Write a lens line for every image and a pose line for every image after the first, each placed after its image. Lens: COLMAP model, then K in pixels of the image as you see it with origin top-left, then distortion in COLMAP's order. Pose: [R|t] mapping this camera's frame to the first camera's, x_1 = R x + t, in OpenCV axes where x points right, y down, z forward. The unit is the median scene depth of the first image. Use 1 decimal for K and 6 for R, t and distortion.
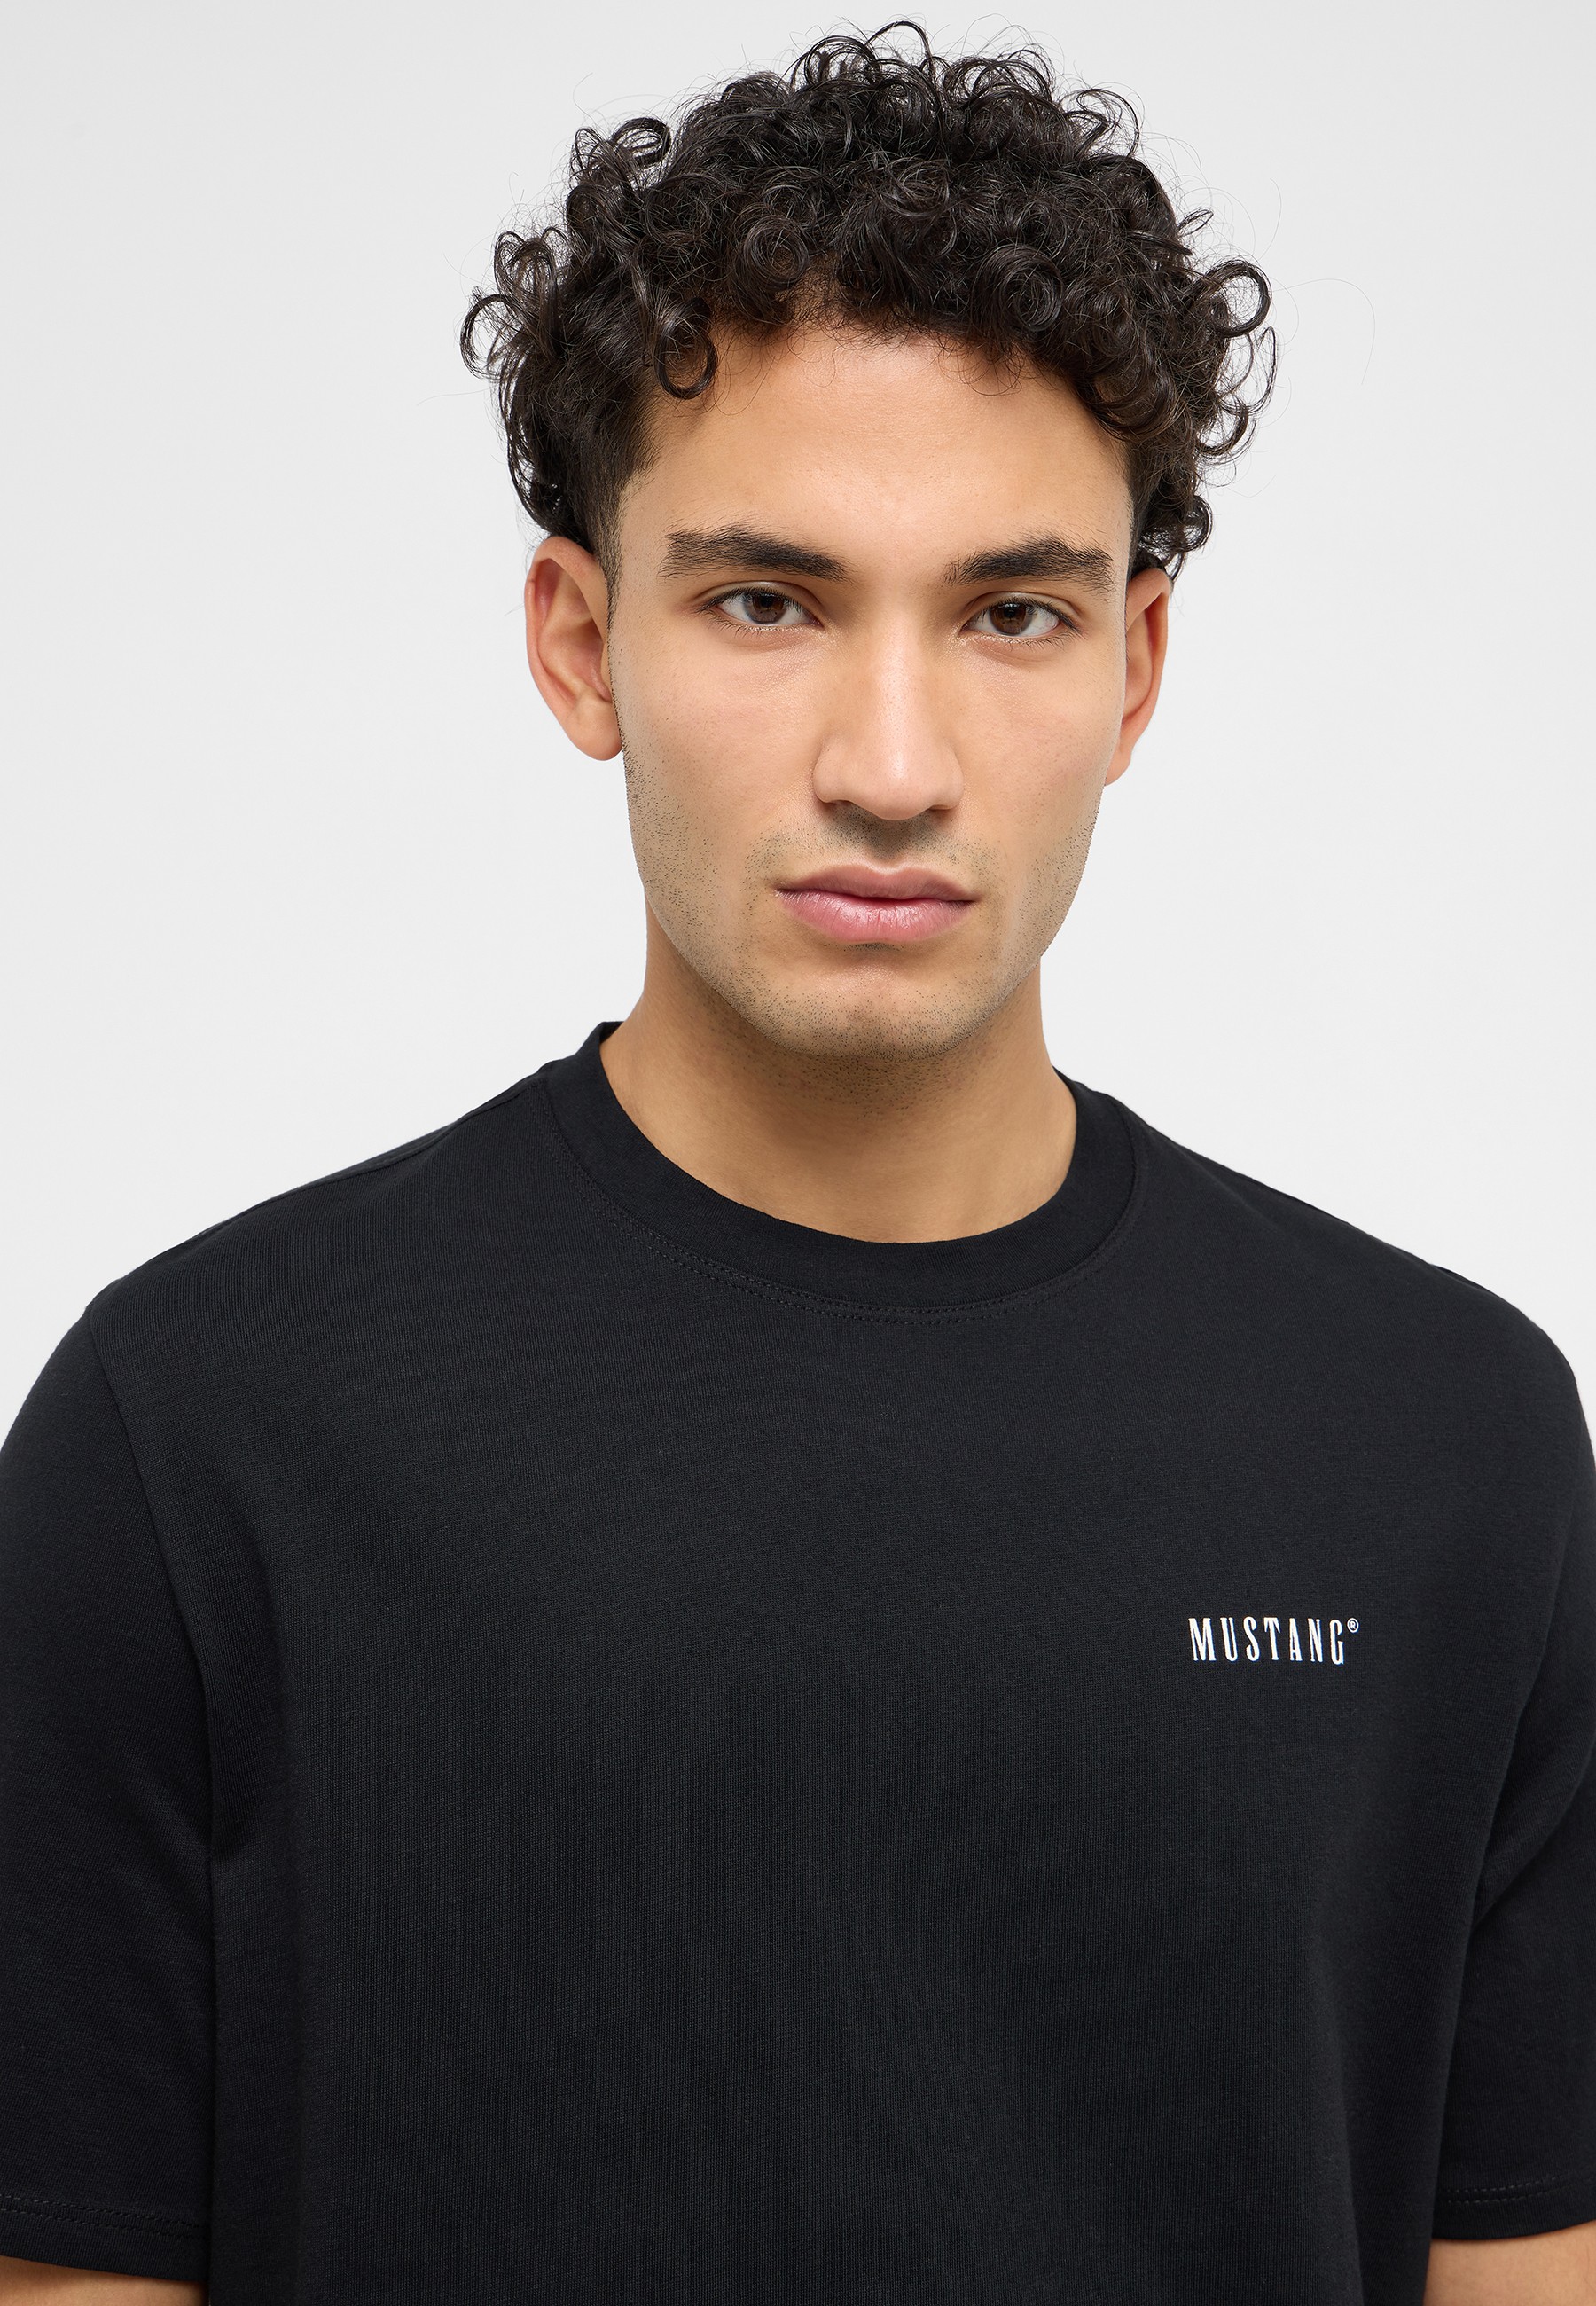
lens RADIAL K [[4452.4, 0, 798.0], [0, 4452.4, 1153.0], [0, 0, 1]] dist [0.401756, 0.047131]
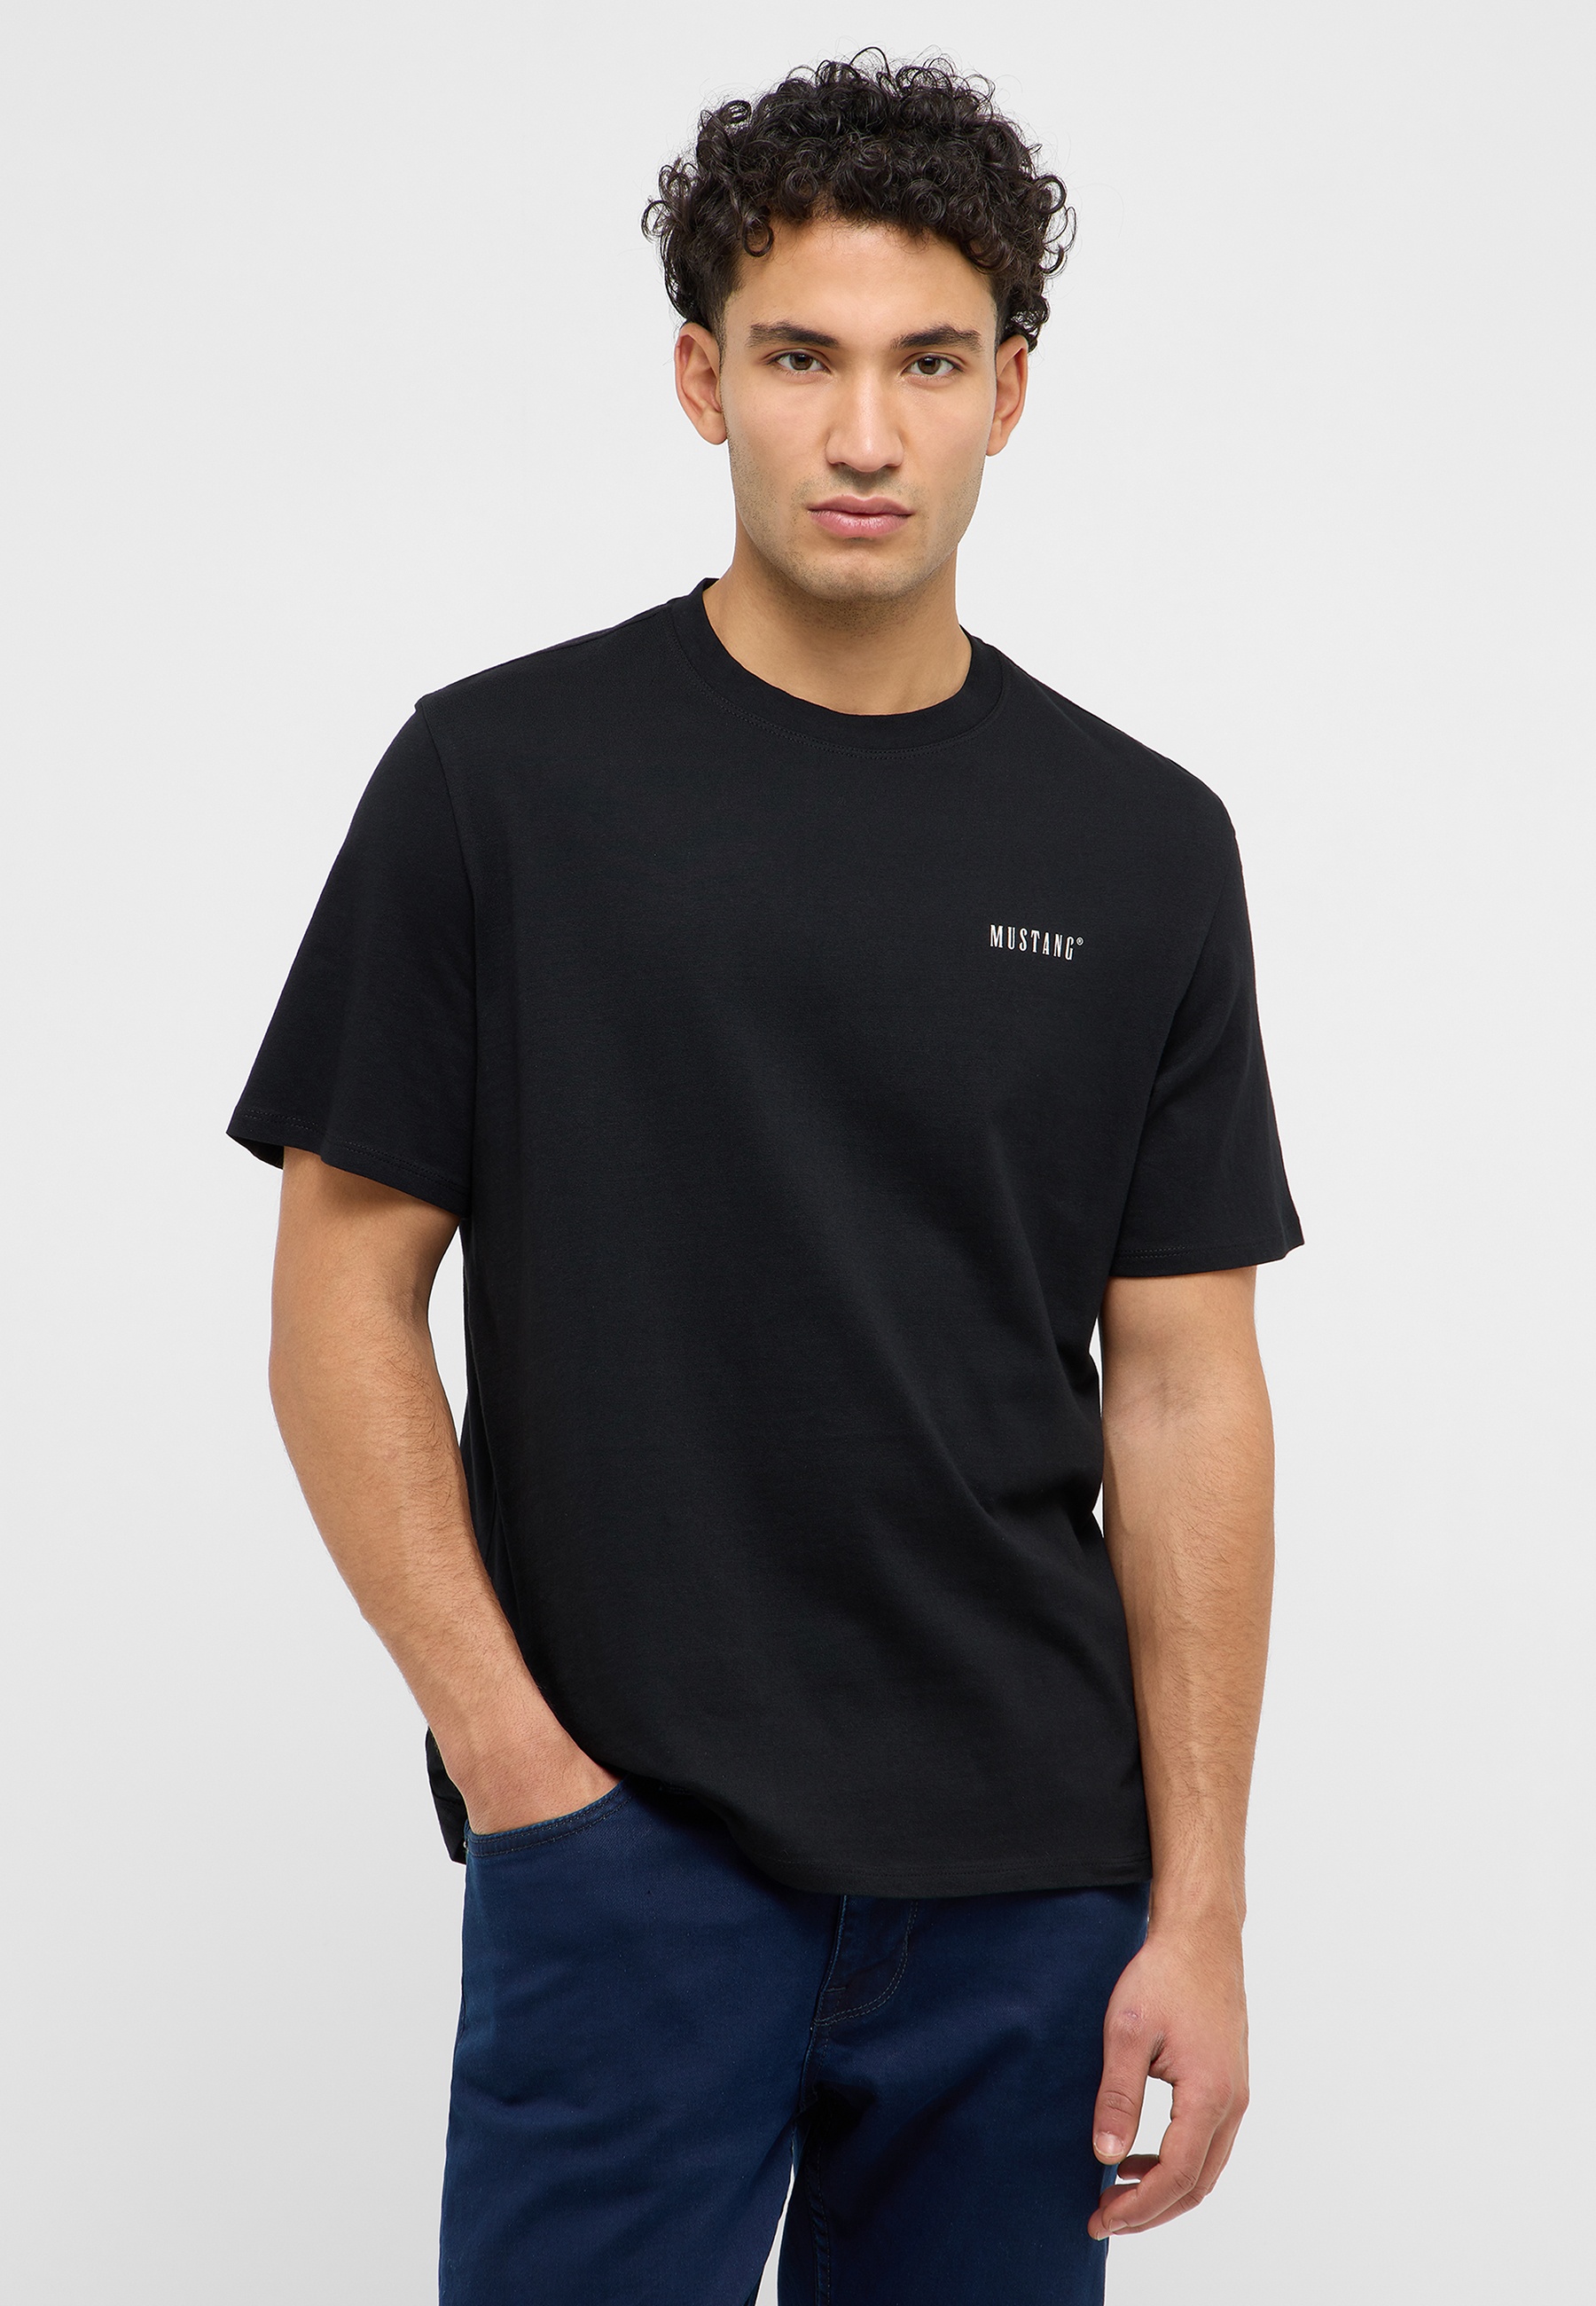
lens RADIAL K [[7209.0, 0, 798.0], [0, 7209.0, 1153.0], [0, 0, 1]] dist [0.709414, 0.429353]
pose [[0.999344, -0.009719, -0.034881, 0.097387], [0.009783, 0.999951, 0.001682, 0.213200], [0.034863, -0.002022, 0.999390, -2.127588]]
